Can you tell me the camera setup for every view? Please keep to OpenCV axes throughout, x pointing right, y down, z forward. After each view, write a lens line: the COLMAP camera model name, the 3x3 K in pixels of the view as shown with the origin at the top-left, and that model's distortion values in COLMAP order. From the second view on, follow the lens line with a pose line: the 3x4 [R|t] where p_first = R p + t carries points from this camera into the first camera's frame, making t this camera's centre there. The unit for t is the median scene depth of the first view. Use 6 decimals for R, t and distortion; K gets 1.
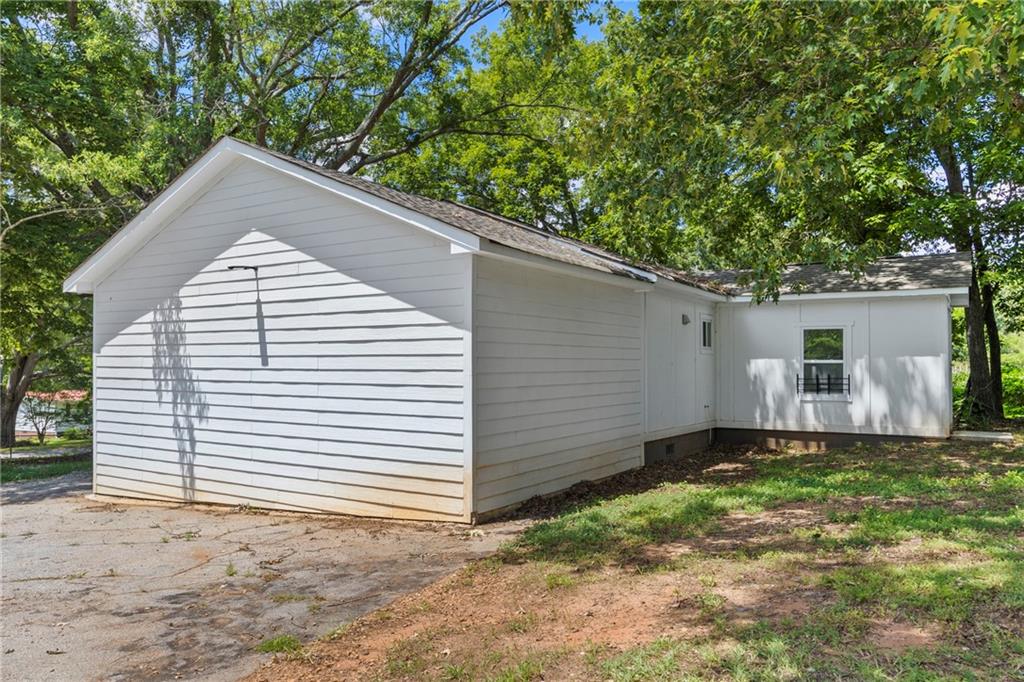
lens RADIAL K [[708.4, 0, 510.5], [0, 708.4, 346.0], [0, 0, 1]] dist [0.012254, 0.002280]
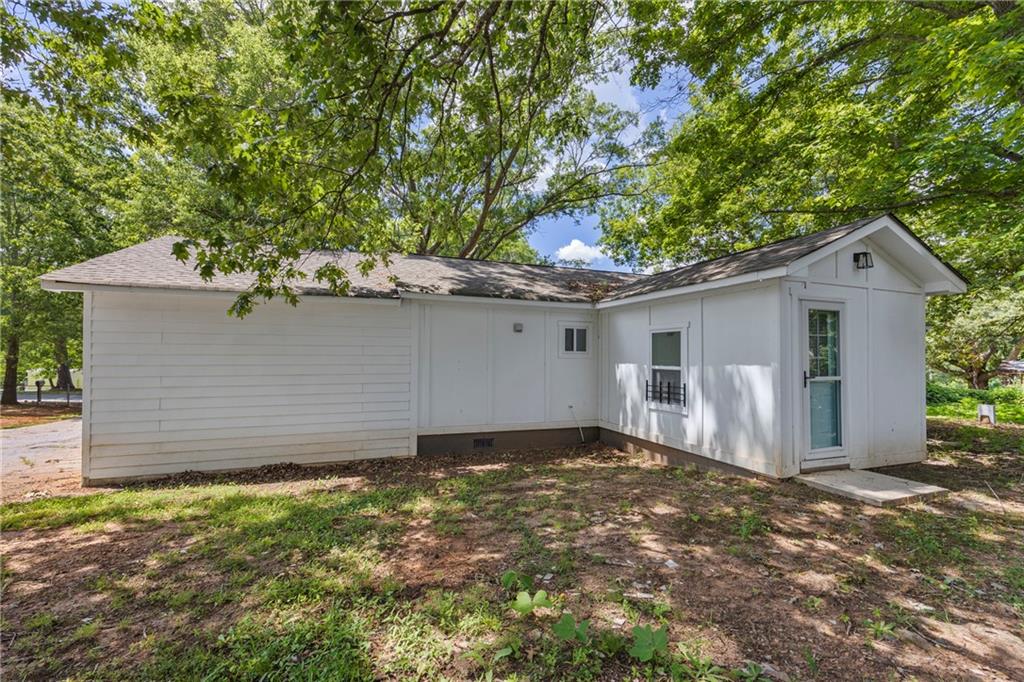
lens RADIAL K [[393.7, 0, 512.0], [0, 393.7, 346.6], [0, 0, 1]] dist [-0.003956, 0.000586]
pose [[0.802026, -0.008760, -0.597225, 0.585983], [0.009708, 0.999952, -0.001630, -0.006768], [0.597210, -0.004491, 0.802072, 0.476134]]
